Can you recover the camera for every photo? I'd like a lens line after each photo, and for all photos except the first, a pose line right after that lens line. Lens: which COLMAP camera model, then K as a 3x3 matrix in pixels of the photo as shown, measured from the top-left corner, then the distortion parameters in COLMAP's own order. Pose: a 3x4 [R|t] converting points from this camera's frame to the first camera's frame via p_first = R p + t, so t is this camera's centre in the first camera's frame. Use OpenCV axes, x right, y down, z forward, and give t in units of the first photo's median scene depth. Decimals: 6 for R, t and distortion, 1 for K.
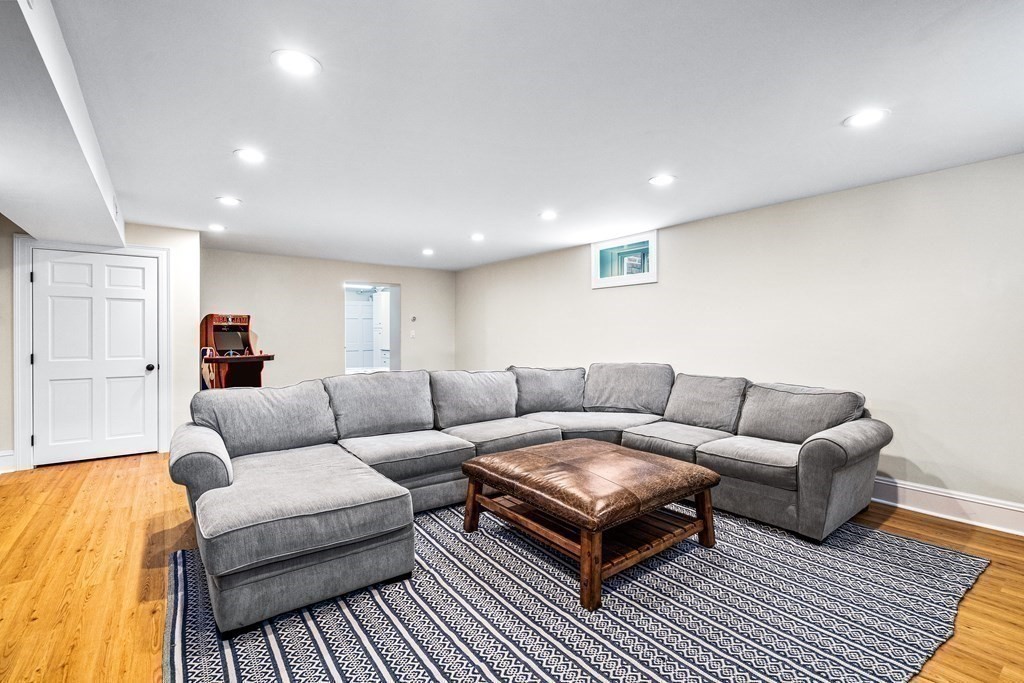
lens RADIAL K [[464.0, 0, 513.1], [0, 464.0, 333.6], [0, 0, 1]] dist [-0.013995, -0.000787]
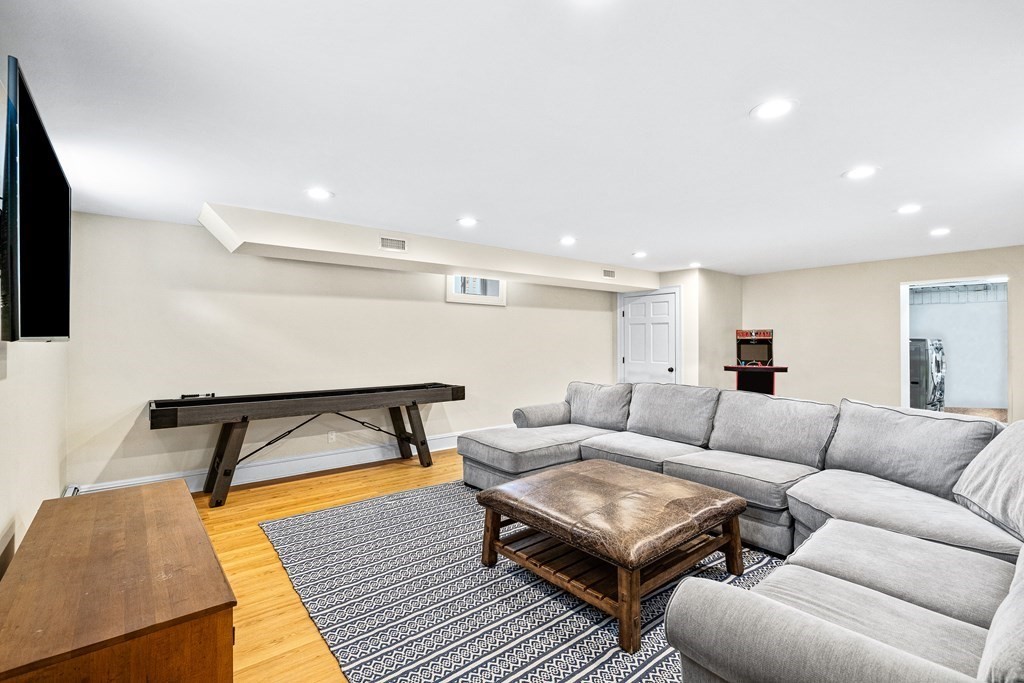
lens RADIAL K [[464.0, 0, 512.5], [0, 464.0, 342.4], [0, 0, 1]] dist [-0.013995, -0.000787]
pose [[0.039402, 0.005701, -0.999207, 0.517081], [-0.000188, 0.999984, 0.005698, -0.016019], [0.999223, -0.000037, 0.039403, 0.353596]]
